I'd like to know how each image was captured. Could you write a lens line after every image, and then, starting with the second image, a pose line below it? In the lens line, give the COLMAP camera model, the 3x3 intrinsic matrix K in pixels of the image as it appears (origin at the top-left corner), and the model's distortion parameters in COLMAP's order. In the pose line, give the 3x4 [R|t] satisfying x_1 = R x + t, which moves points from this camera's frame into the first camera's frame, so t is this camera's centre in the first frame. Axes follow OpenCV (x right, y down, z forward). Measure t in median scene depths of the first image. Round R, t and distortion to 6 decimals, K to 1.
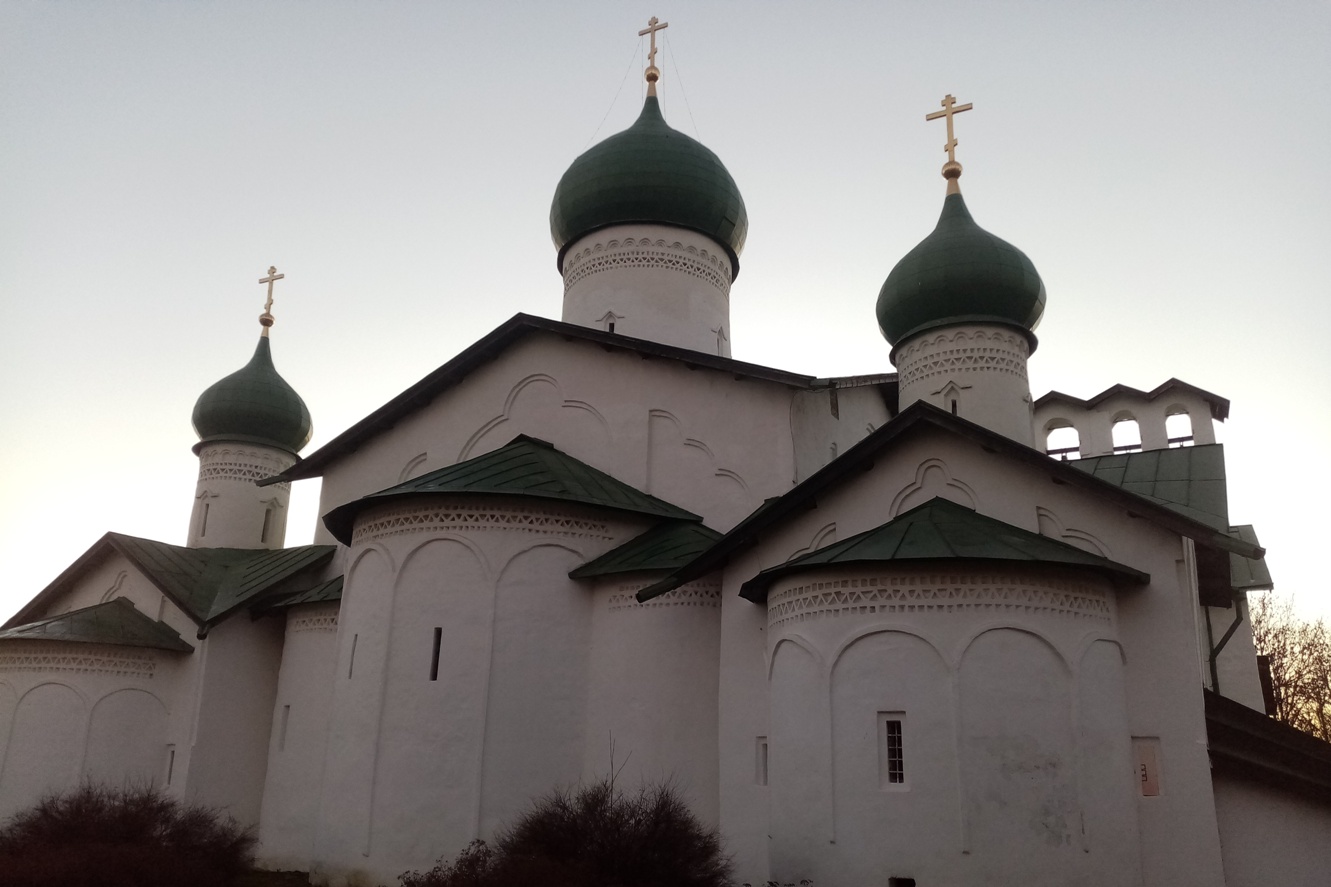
lens RADIAL K [[1023.1, 0, 672.7], [0, 1023.1, 475.2], [0, 0, 1]] dist [0.038542, -0.009020]
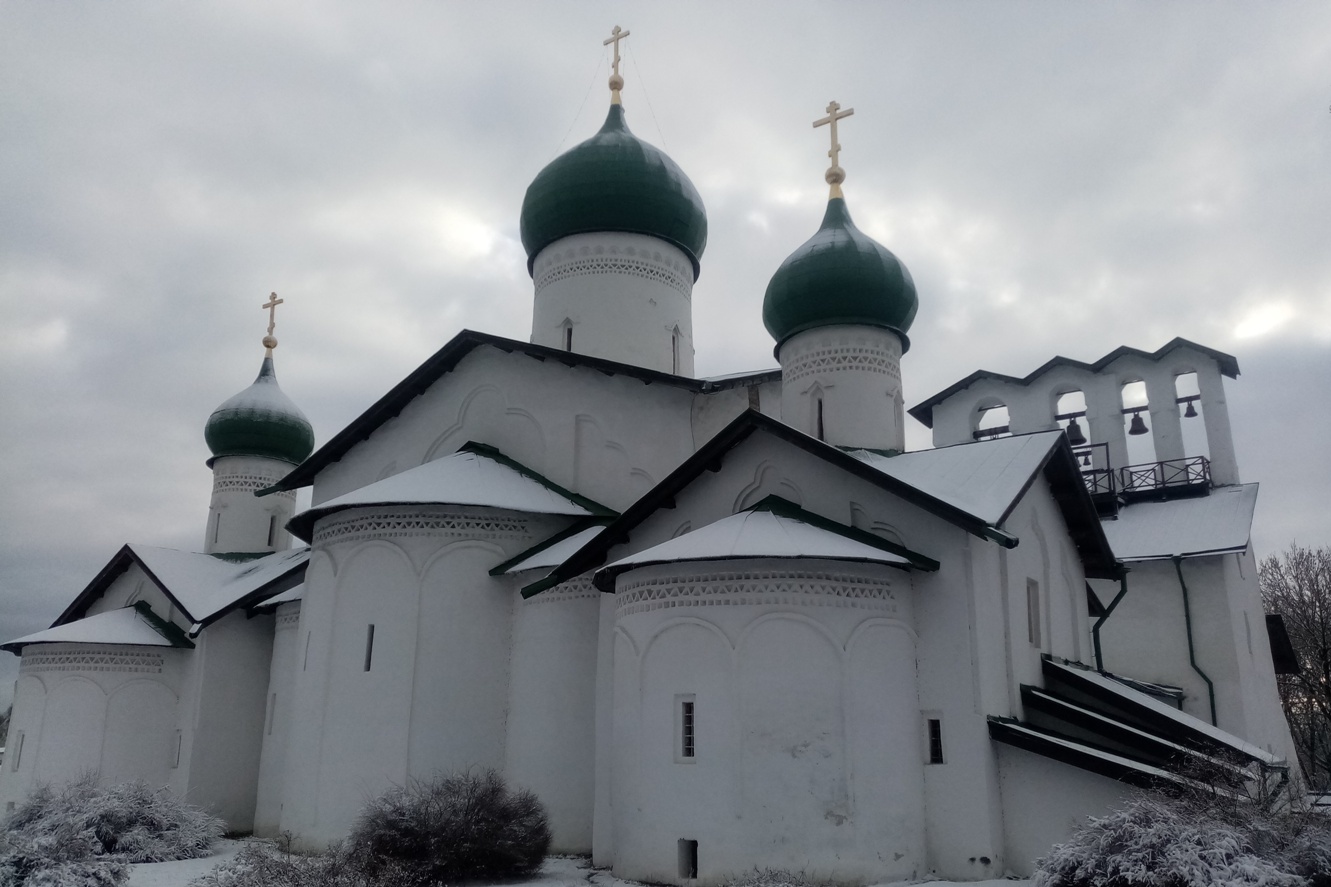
lens RADIAL K [[1023.1, 0, 672.7], [0, 1023.1, 475.2], [0, 0, 1]] dist [0.038542, -0.009020]
pose [[0.993482, -0.045682, -0.104437, 0.194365], [0.048796, 0.998431, 0.027458, -0.025973], [0.103019, -0.032375, 0.994152, -0.068799]]
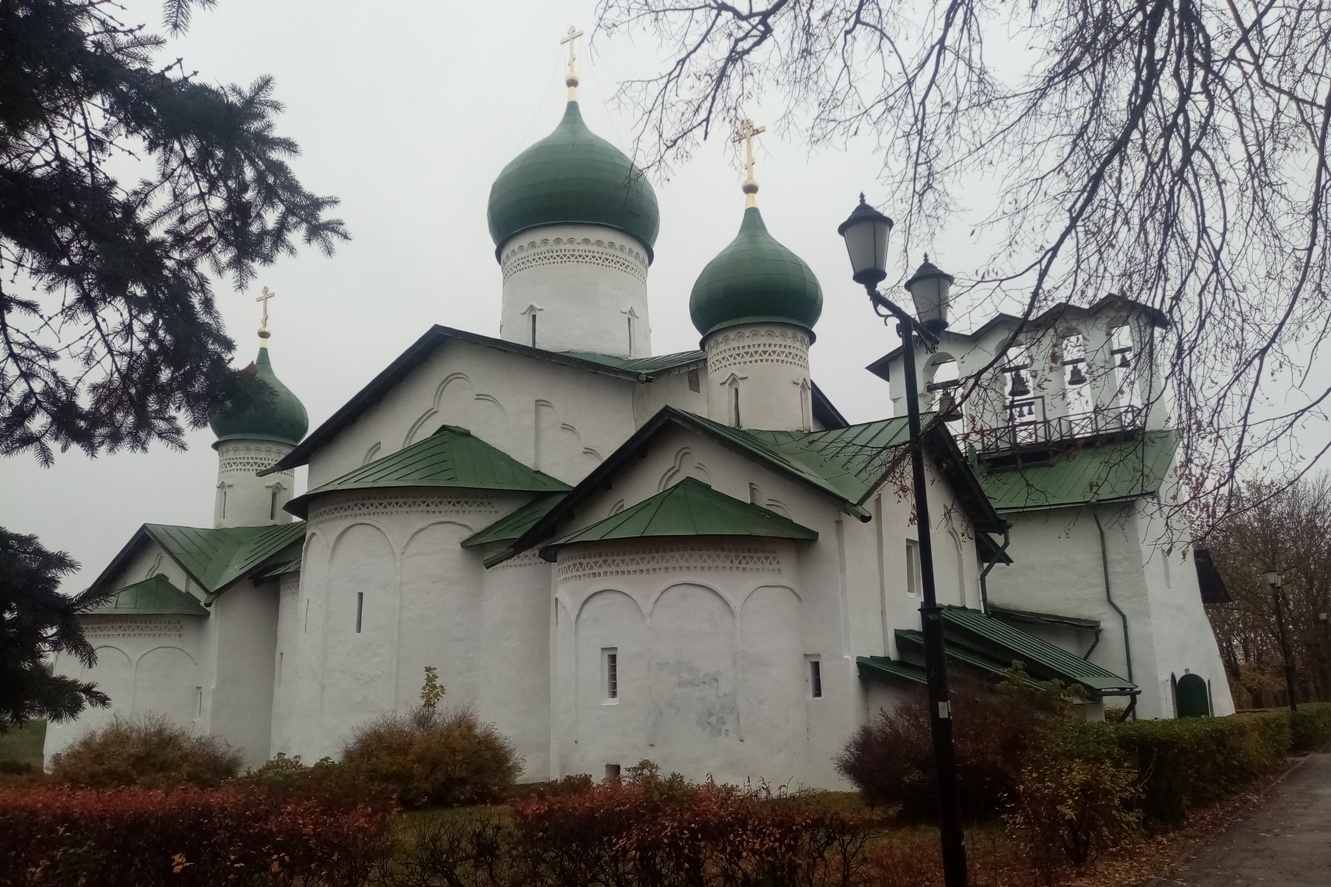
lens RADIAL K [[1031.9, 0, 665.5], [0, 1031.9, 443.5], [0, 0, 1]] dist [0.032219, -0.001876]
pose [[0.990269, -0.074796, -0.117357, 0.280444], [0.081551, 0.995214, 0.053845, -0.068380], [0.112768, -0.062891, 0.991629, -0.215475]]
